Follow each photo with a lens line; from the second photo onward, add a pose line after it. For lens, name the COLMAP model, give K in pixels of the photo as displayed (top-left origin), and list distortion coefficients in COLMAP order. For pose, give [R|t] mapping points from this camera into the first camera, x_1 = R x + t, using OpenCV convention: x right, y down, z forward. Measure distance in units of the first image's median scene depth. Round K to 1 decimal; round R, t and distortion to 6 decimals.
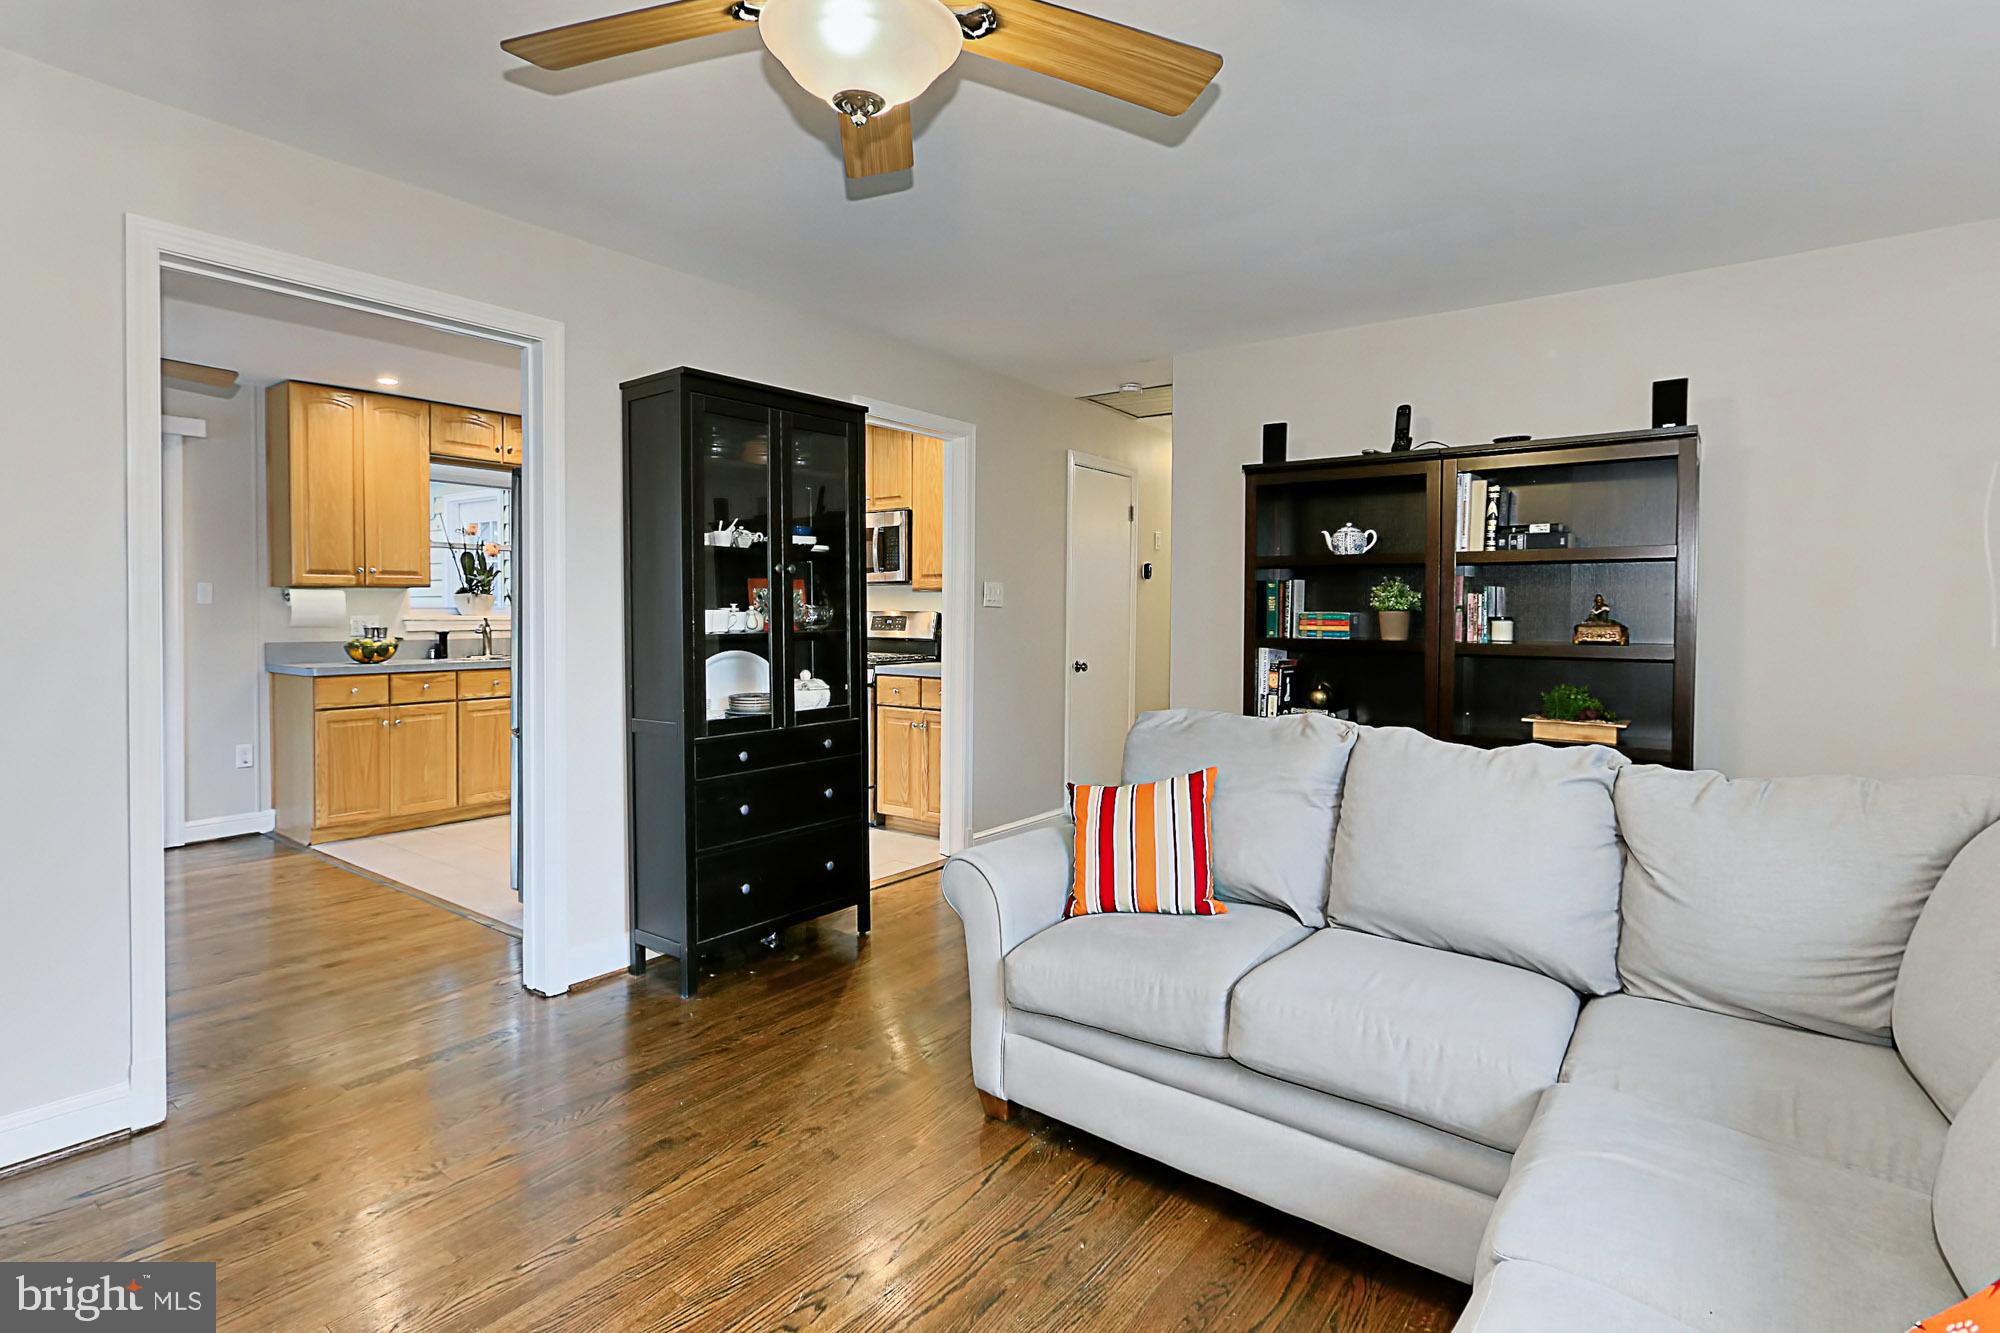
lens RADIAL K [[995.3, 0, 915.7], [0, 995.3, 619.6], [0, 0, 1]] dist [-0.006137, -0.000370]
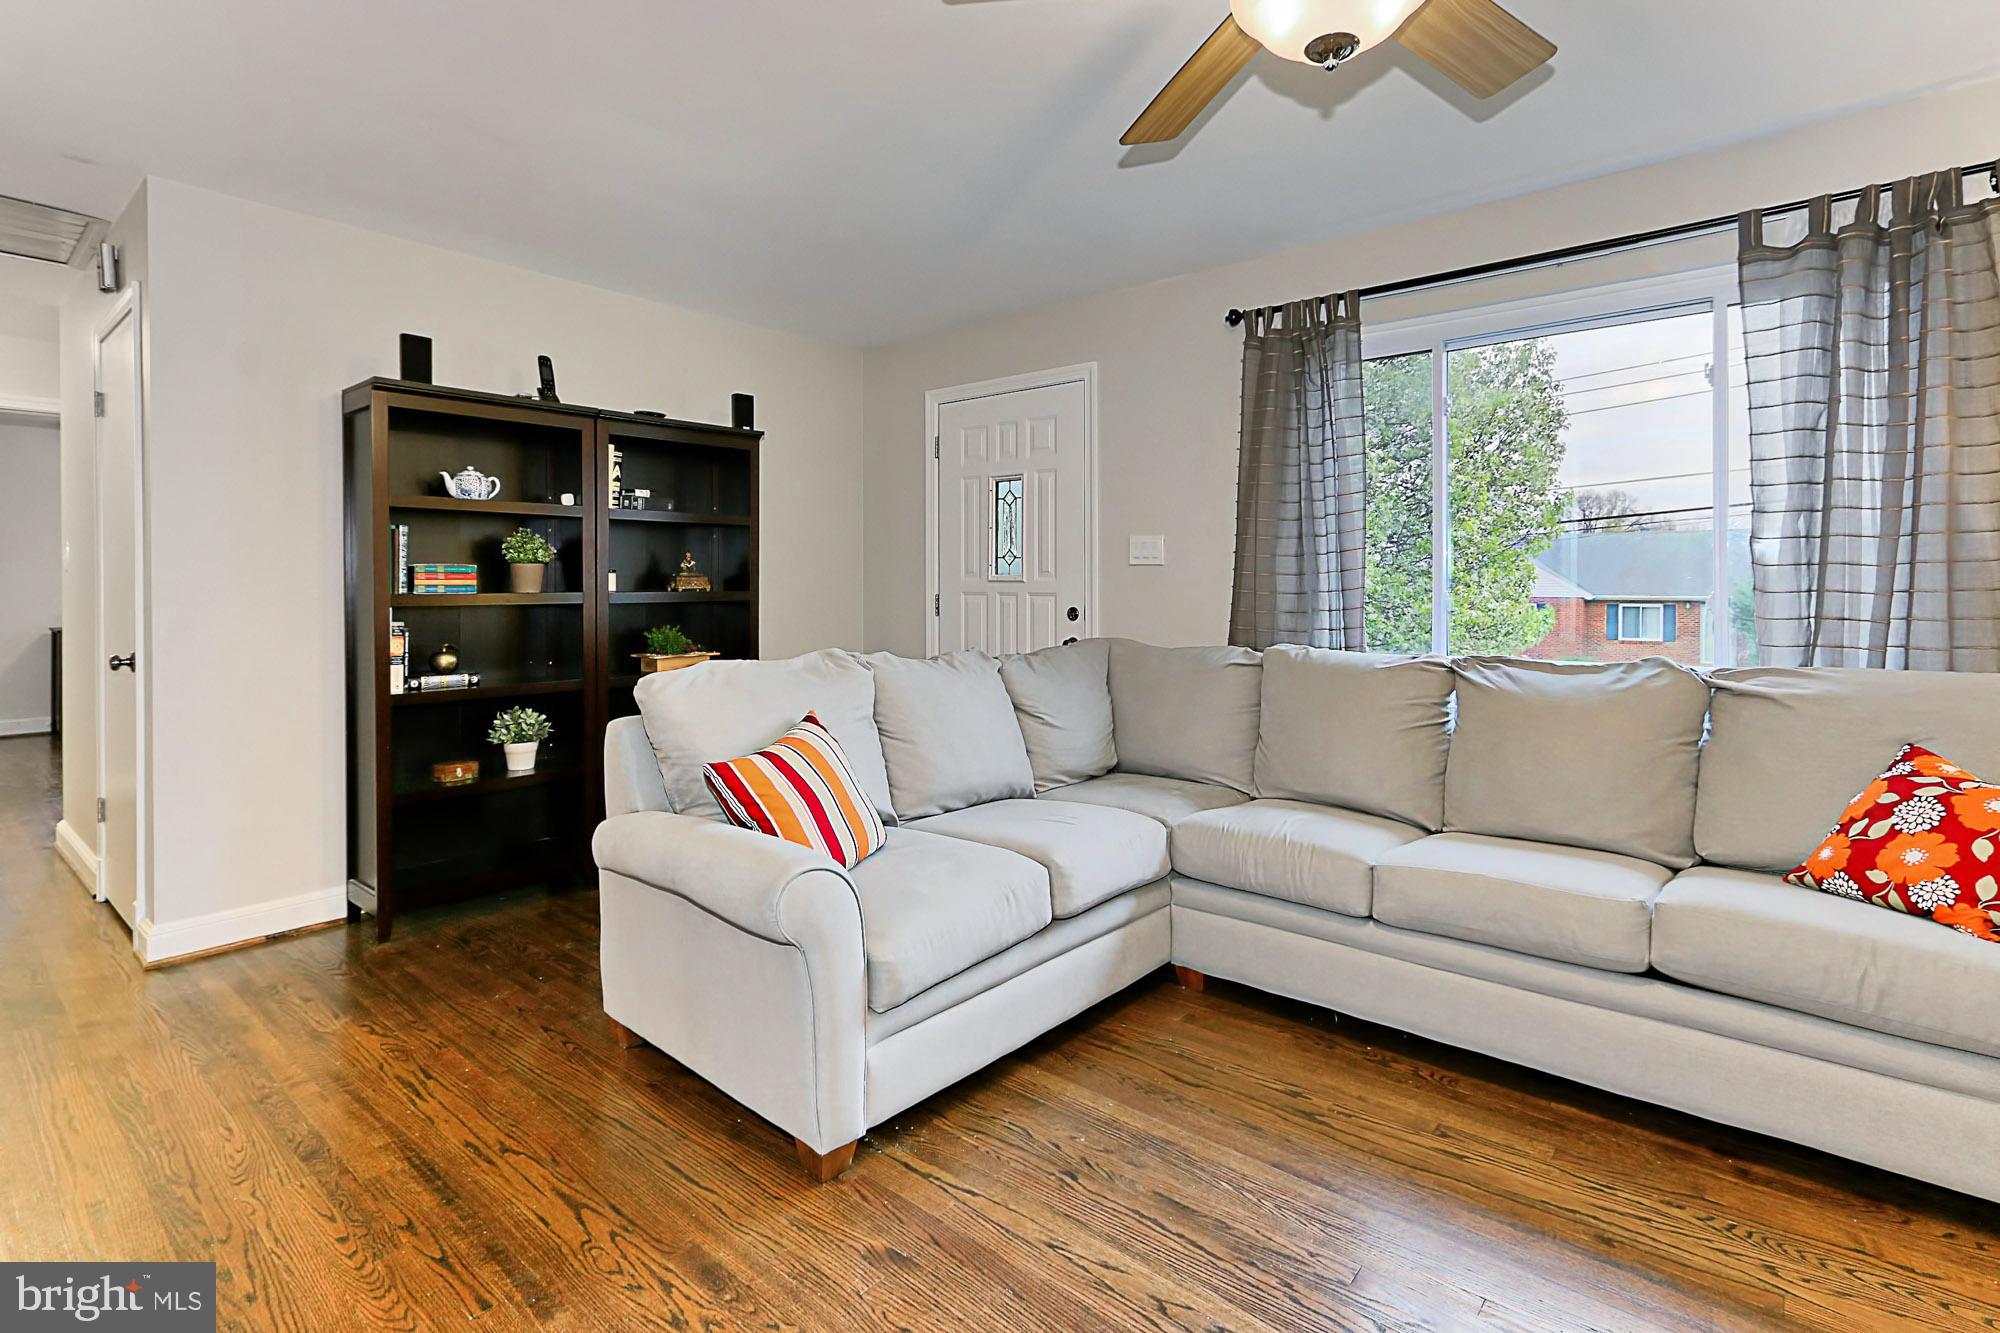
lens RADIAL K [[957.2, 0, 934.1], [0, 957.2, 594.6], [0, 0, 1]] dist [0.003663, 0.000599]
pose [[0.035739, -0.018569, 0.999189, -0.451222], [0.014331, 0.999734, 0.018067, 0.010969], [-0.999258, 0.013674, 0.035996, 0.582278]]
